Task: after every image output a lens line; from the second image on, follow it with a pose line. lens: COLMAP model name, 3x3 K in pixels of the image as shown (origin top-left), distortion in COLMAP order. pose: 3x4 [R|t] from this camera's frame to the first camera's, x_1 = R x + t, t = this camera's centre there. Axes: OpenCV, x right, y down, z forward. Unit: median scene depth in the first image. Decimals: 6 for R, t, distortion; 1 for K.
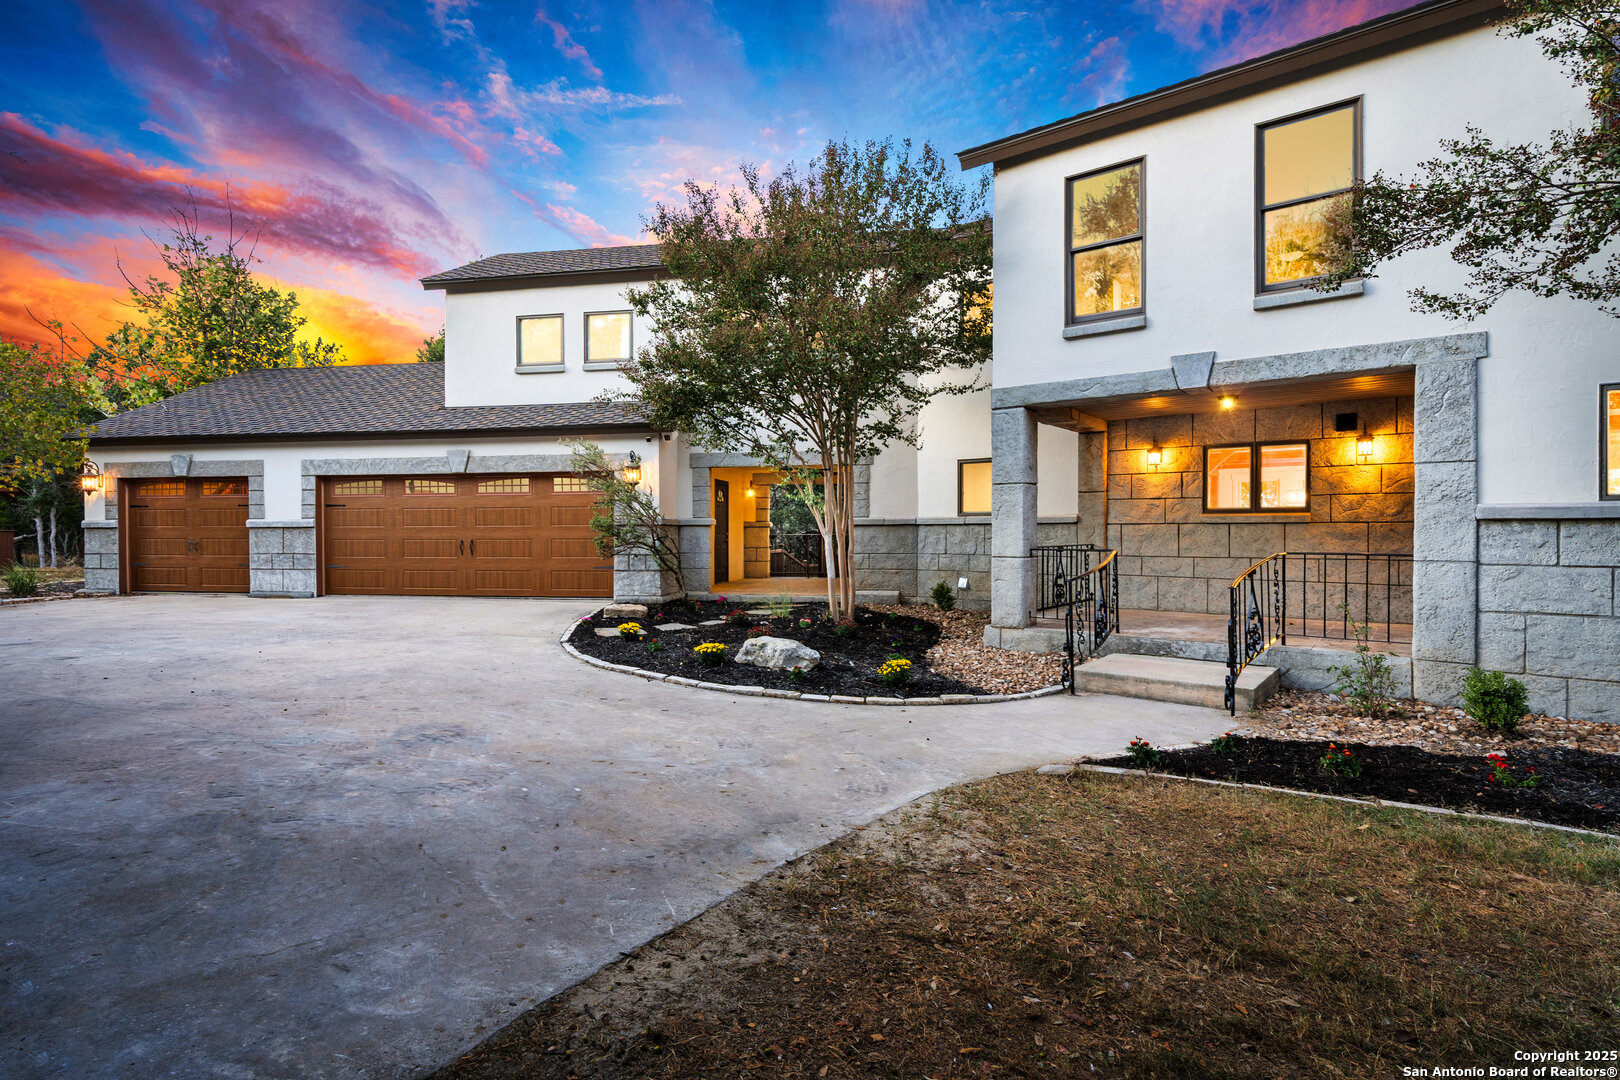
lens RADIAL K [[755.7, 0, 814.1], [0, 755.7, 530.7], [0, 0, 1]] dist [-0.006285, -0.000118]
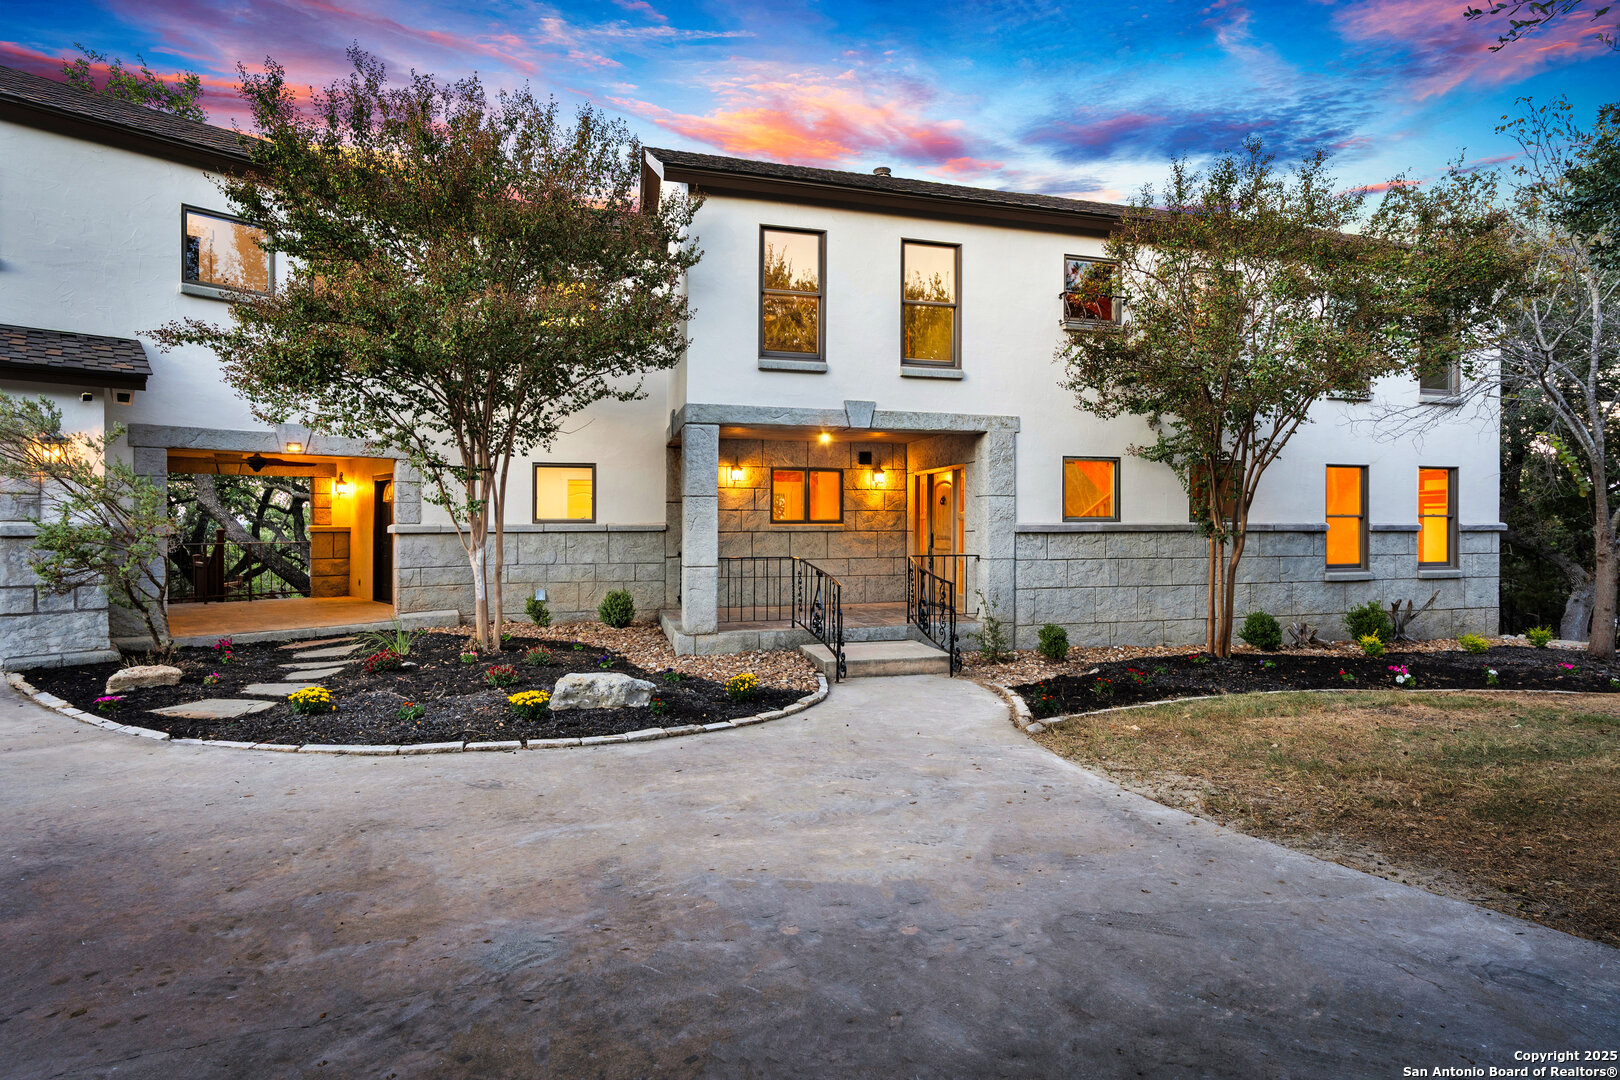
lens RADIAL K [[755.7, 0, 814.1], [0, 755.7, 530.7], [0, 0, 1]] dist [-0.006285, -0.000118]
pose [[0.629949, -0.003645, 0.776628, -0.457261], [0.003275, 0.999993, 0.002037, -0.016345], [-0.776630, 0.001261, 0.629956, 0.222588]]
